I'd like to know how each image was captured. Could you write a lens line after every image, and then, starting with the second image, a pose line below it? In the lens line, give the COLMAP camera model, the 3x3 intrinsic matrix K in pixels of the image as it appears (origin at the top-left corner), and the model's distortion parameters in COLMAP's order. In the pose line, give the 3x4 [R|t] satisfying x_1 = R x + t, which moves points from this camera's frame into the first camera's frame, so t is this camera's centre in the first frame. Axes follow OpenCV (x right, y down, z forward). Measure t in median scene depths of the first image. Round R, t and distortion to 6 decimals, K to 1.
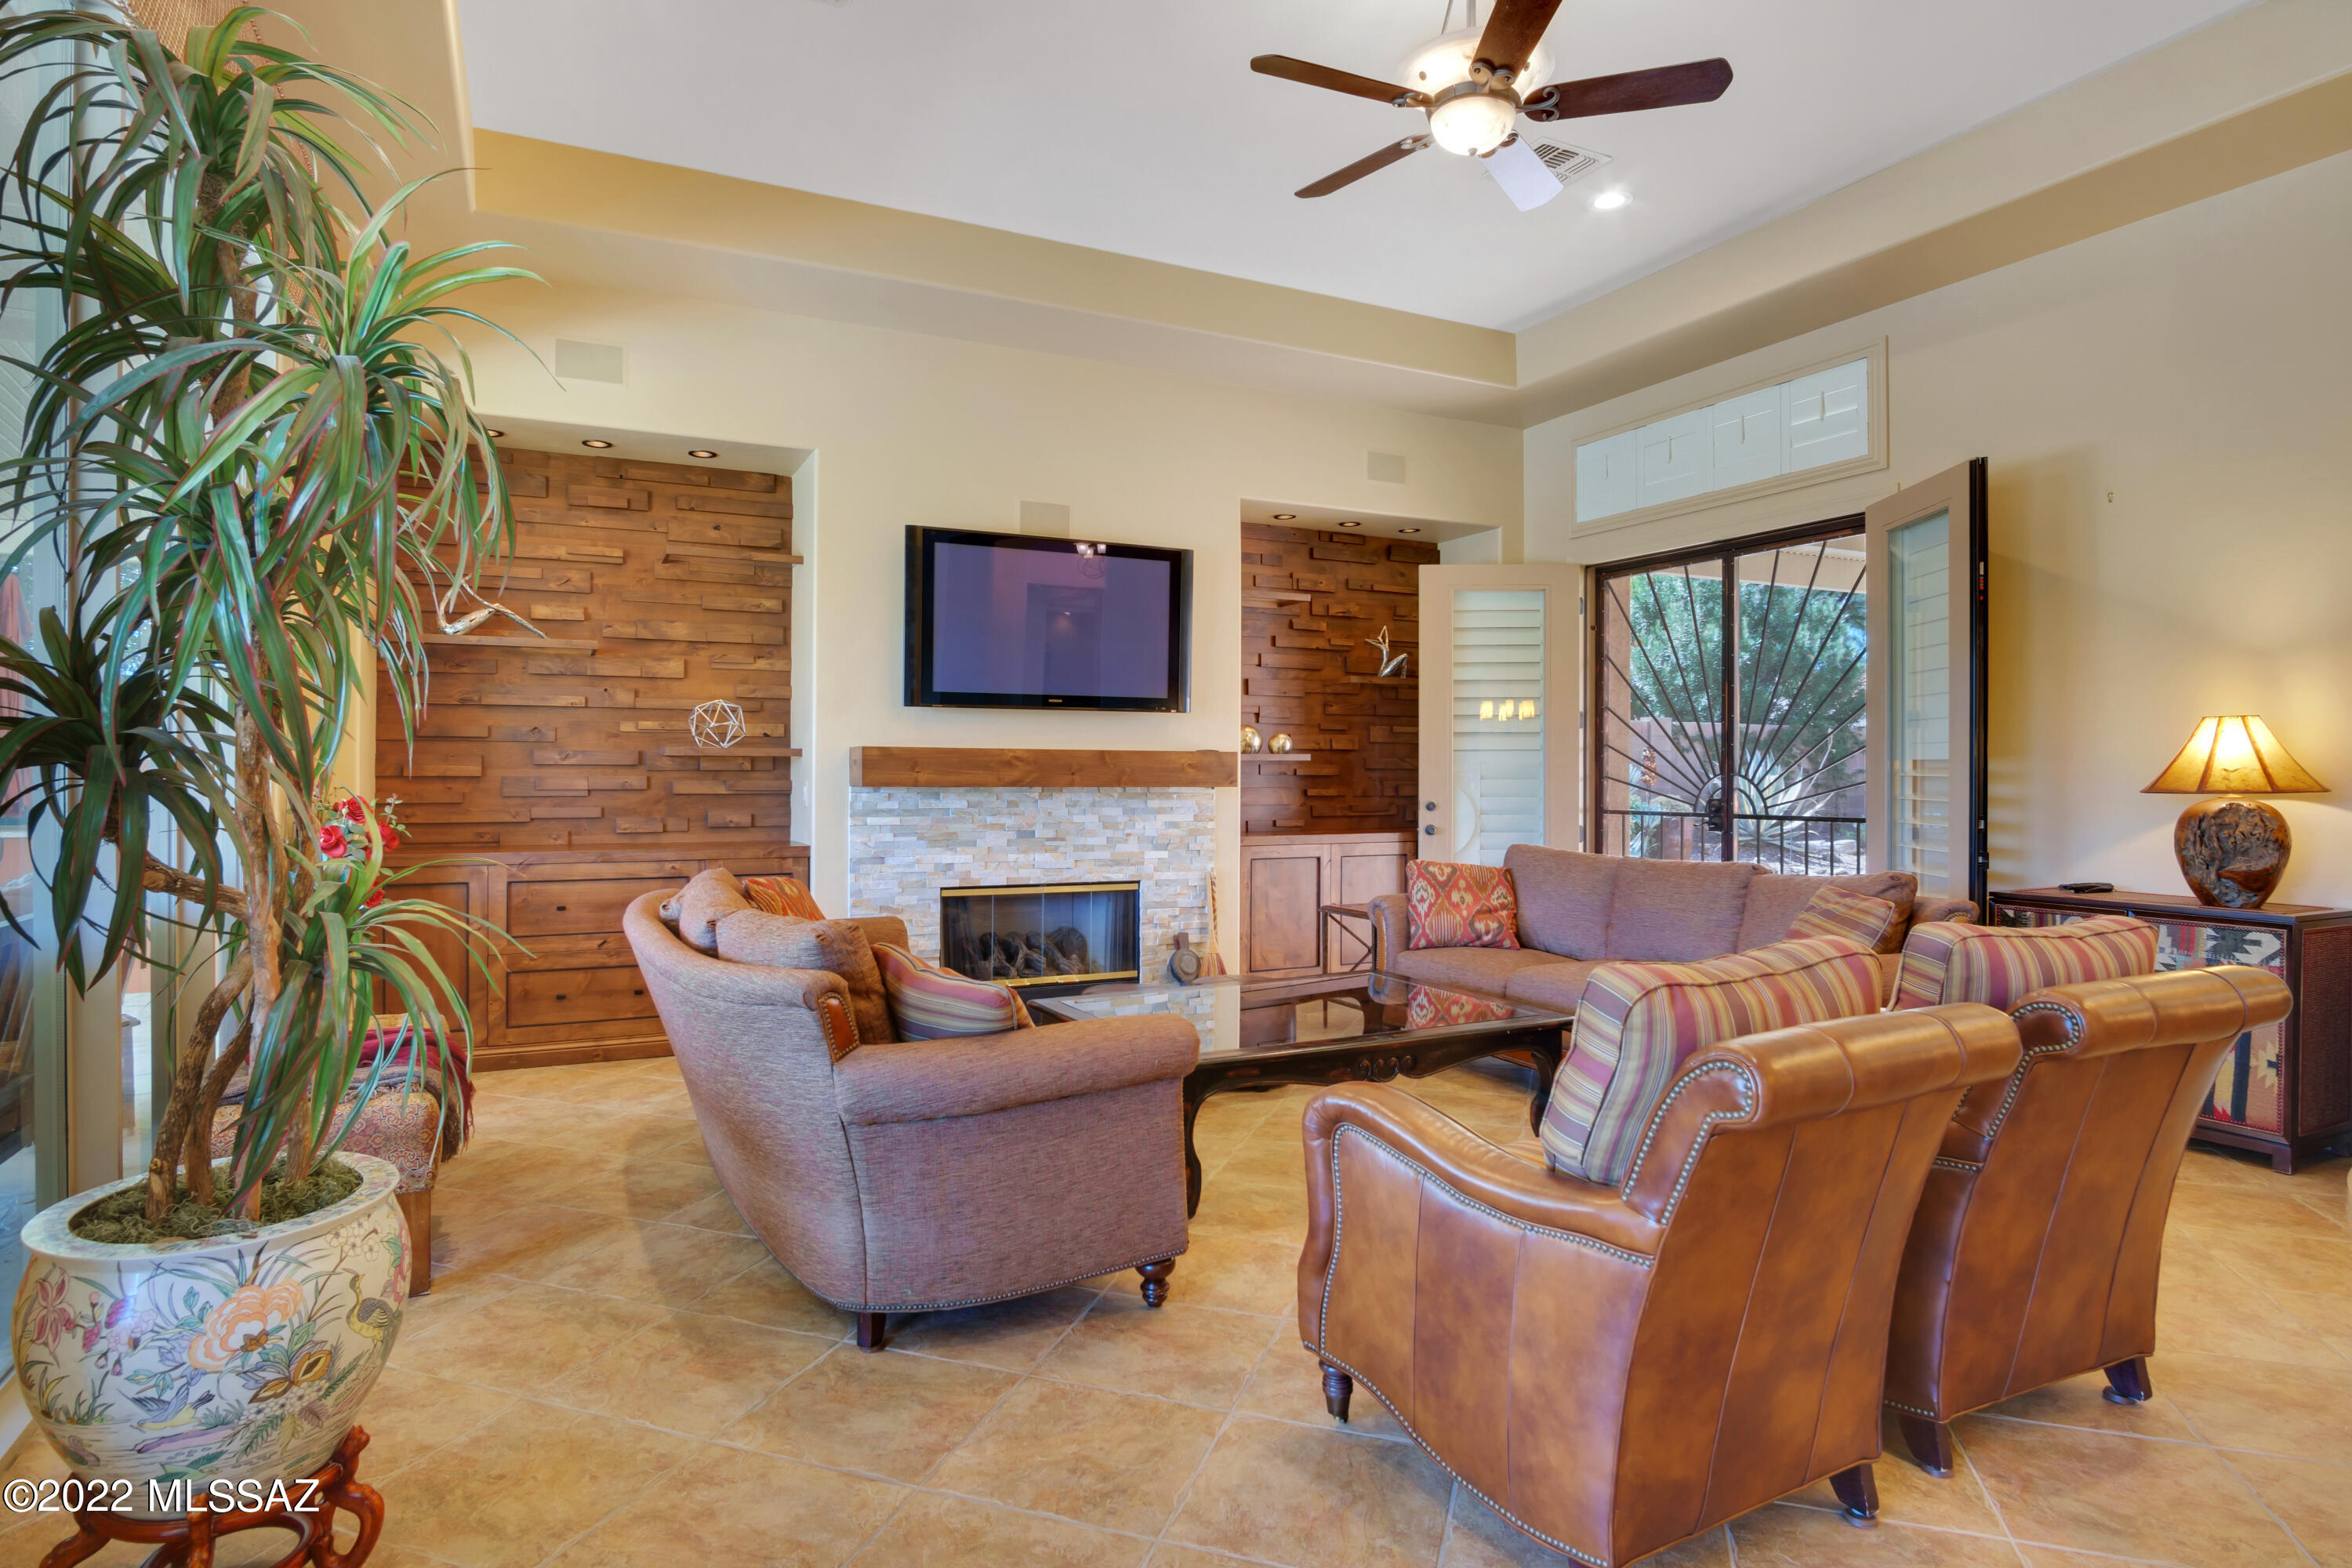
lens RADIAL K [[1244.5, 0, 1172.7], [0, 1244.5, 776.1], [0, 0, 1]] dist [-0.035601, 0.011022]
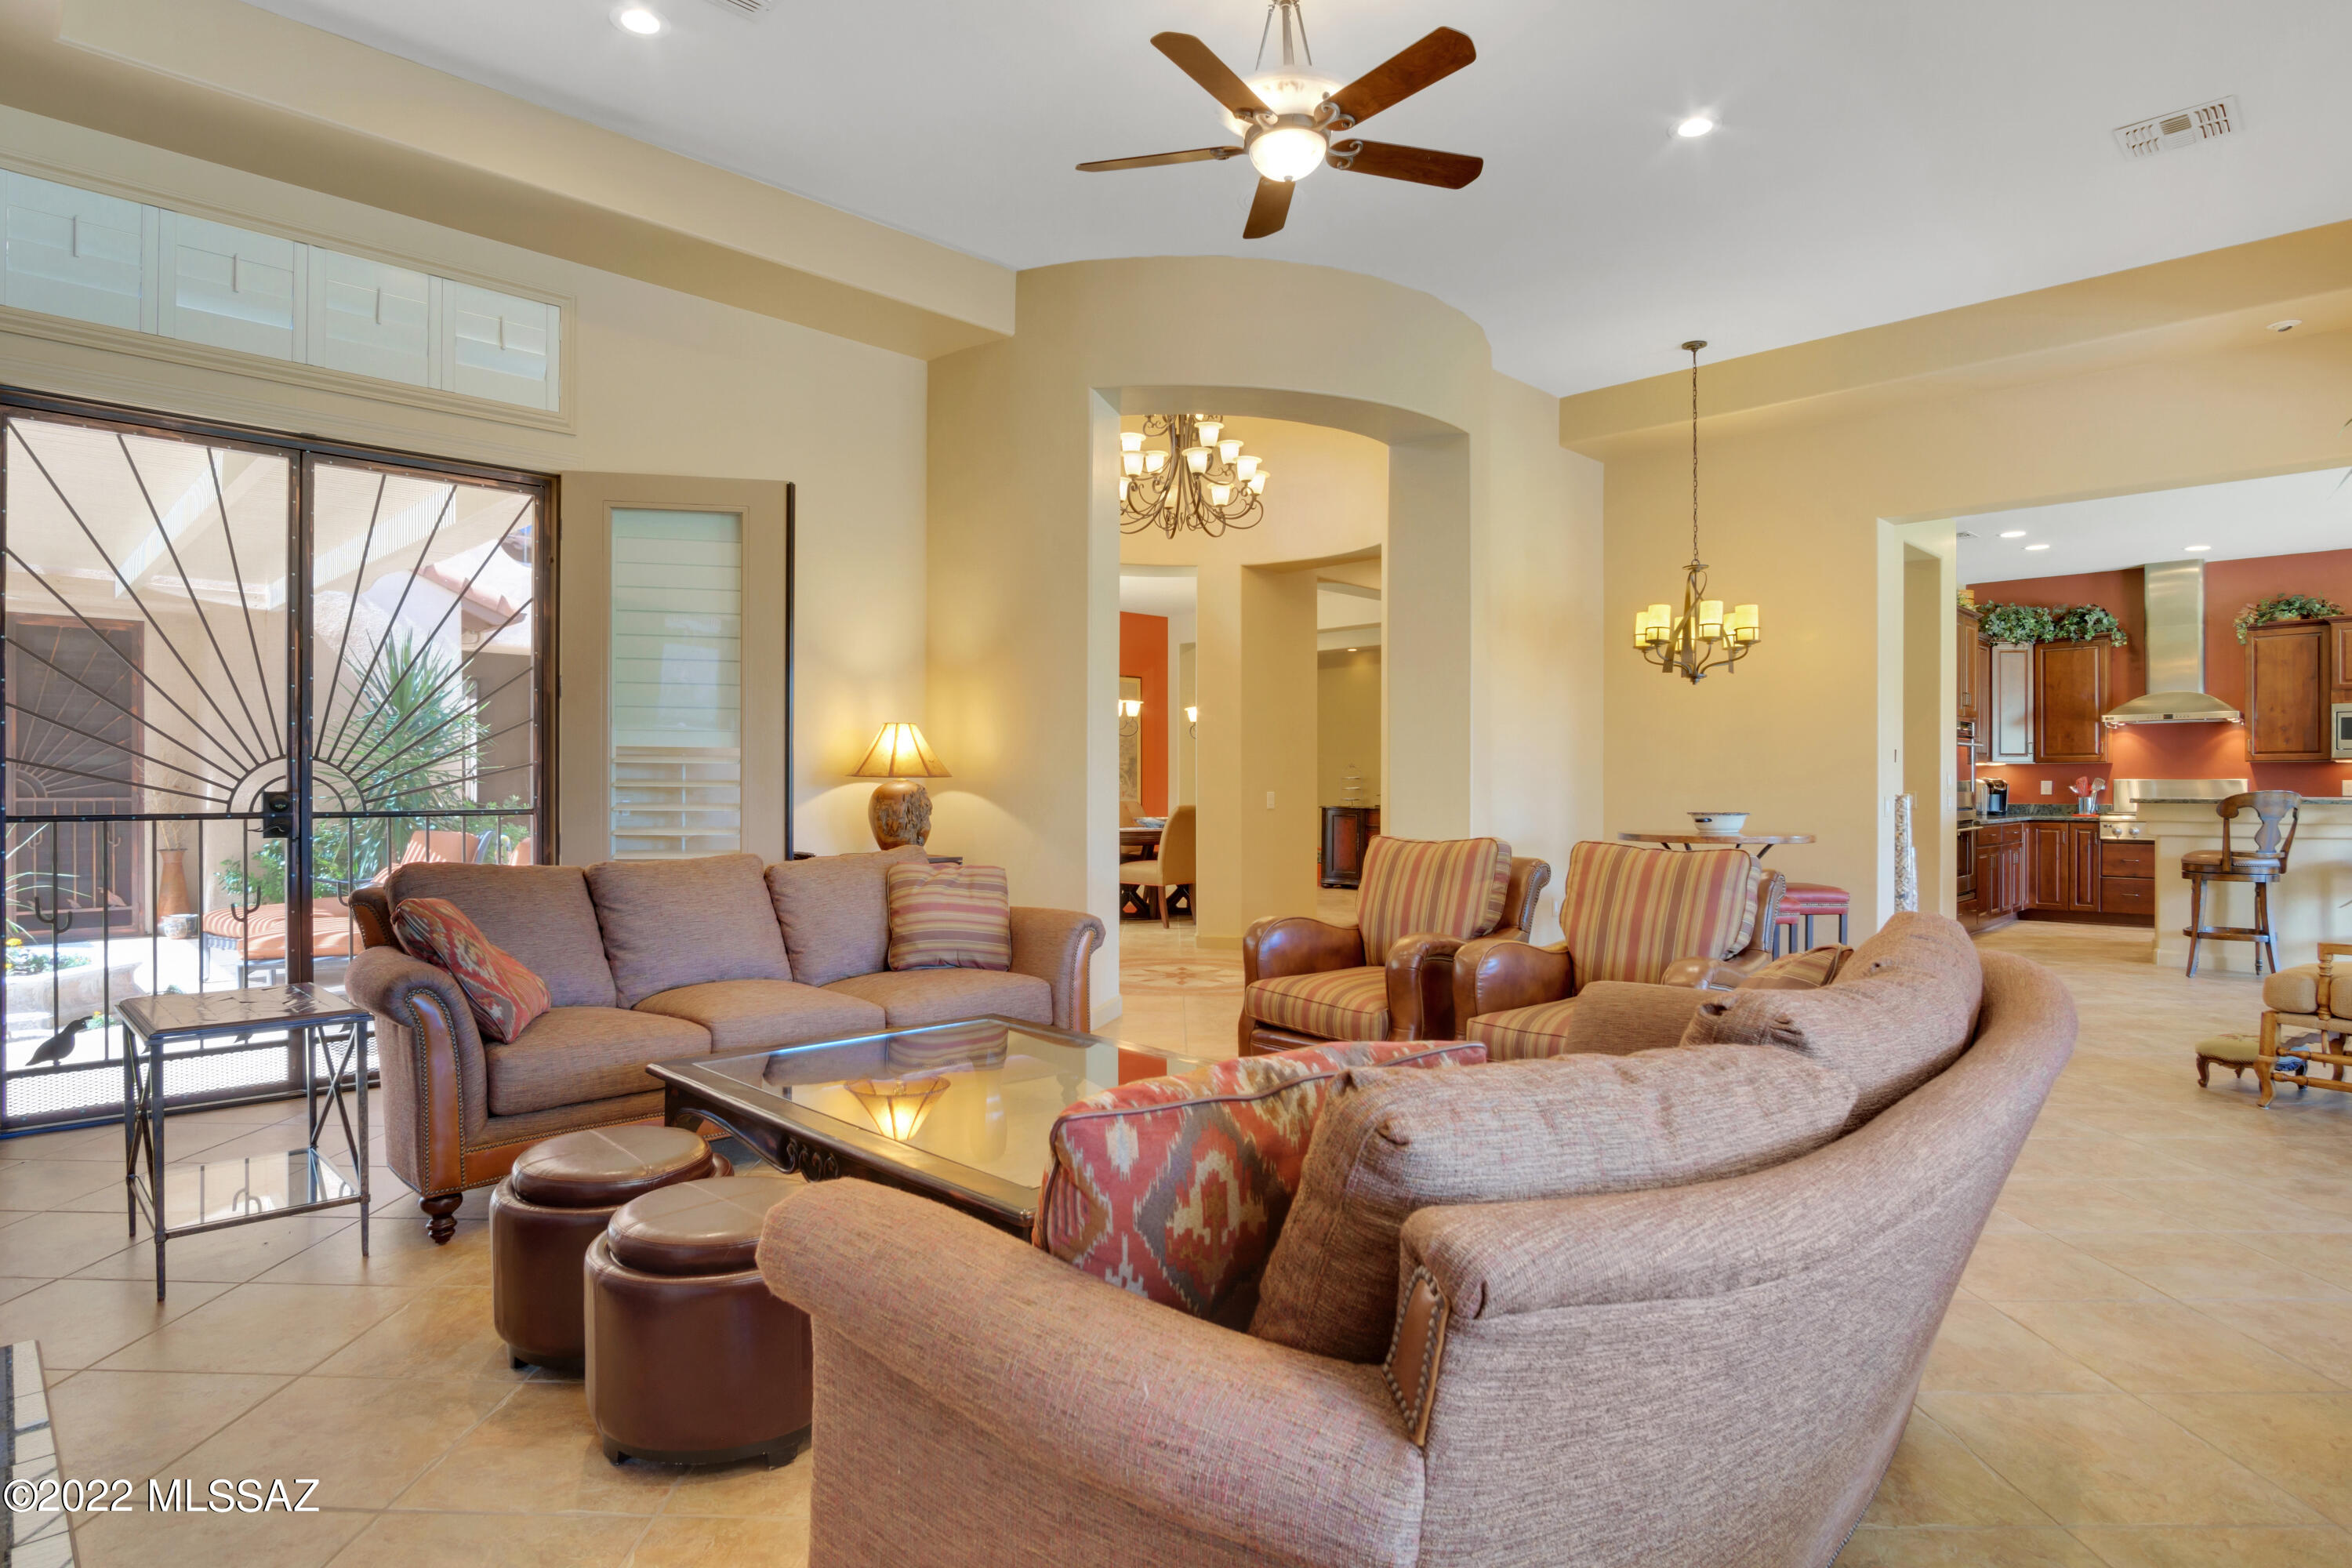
lens RADIAL K [[1266.2, 0, 1149.4], [0, 1266.2, 774.9], [0, 0, 1]] dist [-0.040377, 0.013547]
pose [[-0.297152, 0.000597, 0.954830, -0.431979], [-0.003015, 0.999994, -0.001563, 0.008628], [-0.954825, -0.003343, -0.297149, 0.804812]]
